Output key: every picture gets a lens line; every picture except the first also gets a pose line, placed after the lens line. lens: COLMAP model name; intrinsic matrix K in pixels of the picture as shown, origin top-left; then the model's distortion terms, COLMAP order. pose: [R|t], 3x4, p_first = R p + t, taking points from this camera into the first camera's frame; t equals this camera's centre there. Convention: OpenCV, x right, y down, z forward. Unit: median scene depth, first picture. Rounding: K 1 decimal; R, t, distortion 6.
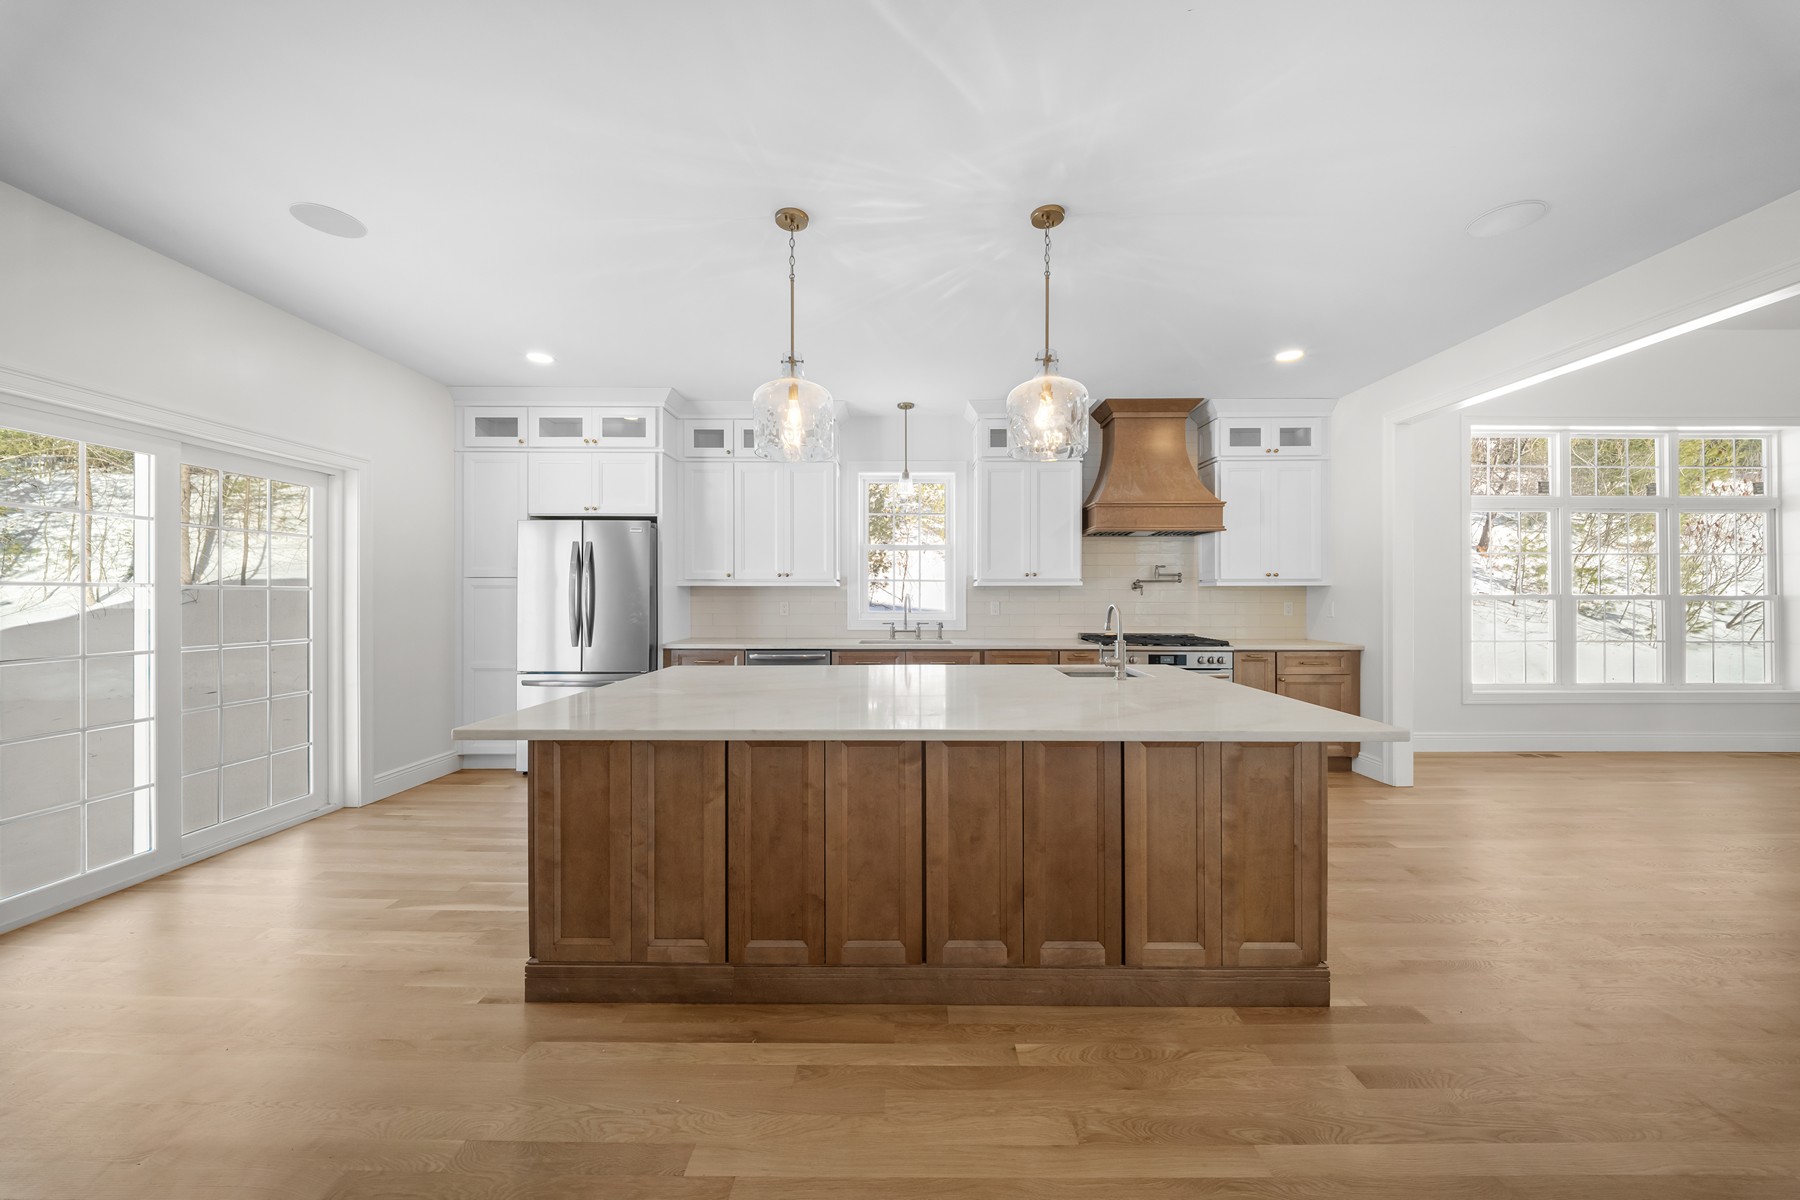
lens RADIAL K [[628.6, 0, 903.8], [0, 628.6, 597.0], [0, 0, 1]] dist [0.019910, -0.012005]
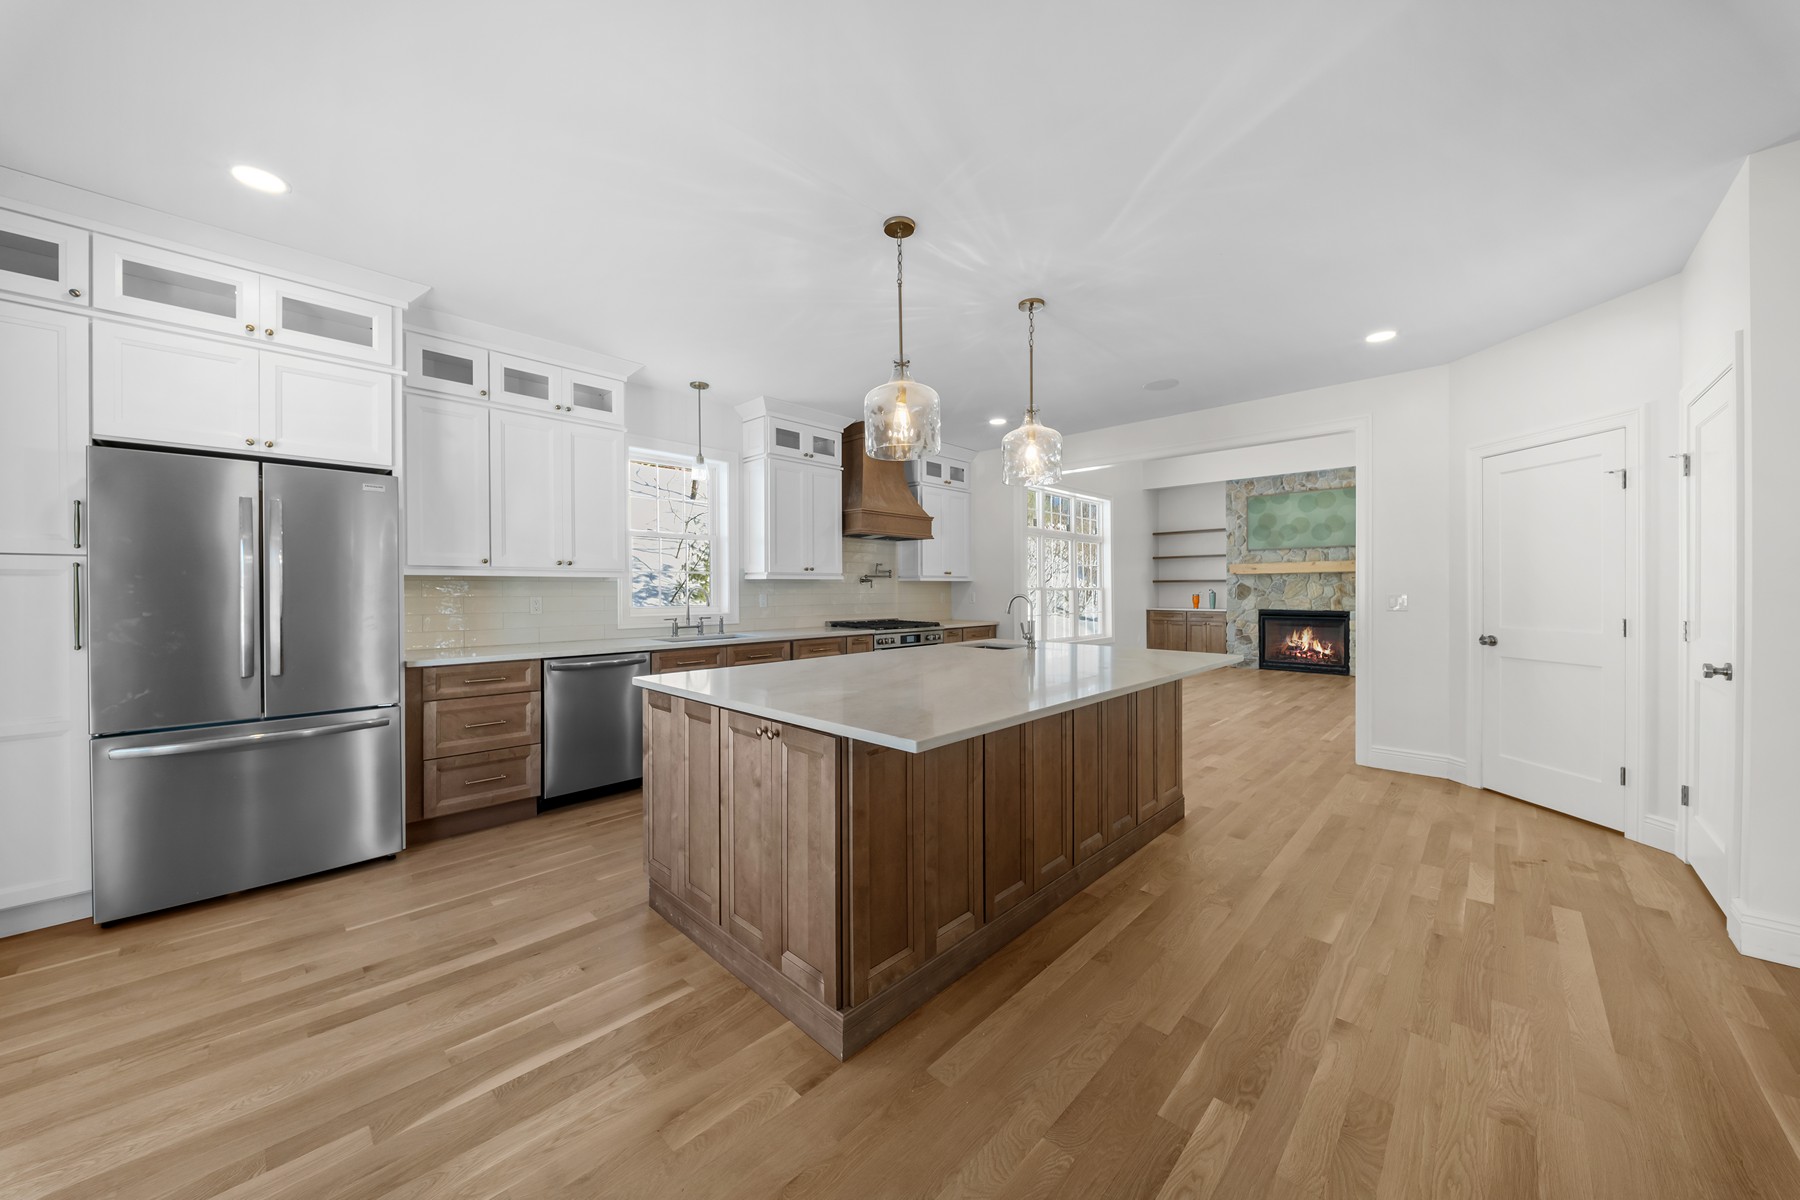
lens RADIAL K [[623.6, 0, 898.4], [0, 623.6, 591.0], [0, 0, 1]] dist [0.019823, -0.011846]
pose [[0.689602, -0.004882, 0.724172, -0.480912], [0.002684, 0.999988, 0.004185, -0.001925], [-0.724183, -0.000942, 0.689607, 0.147855]]
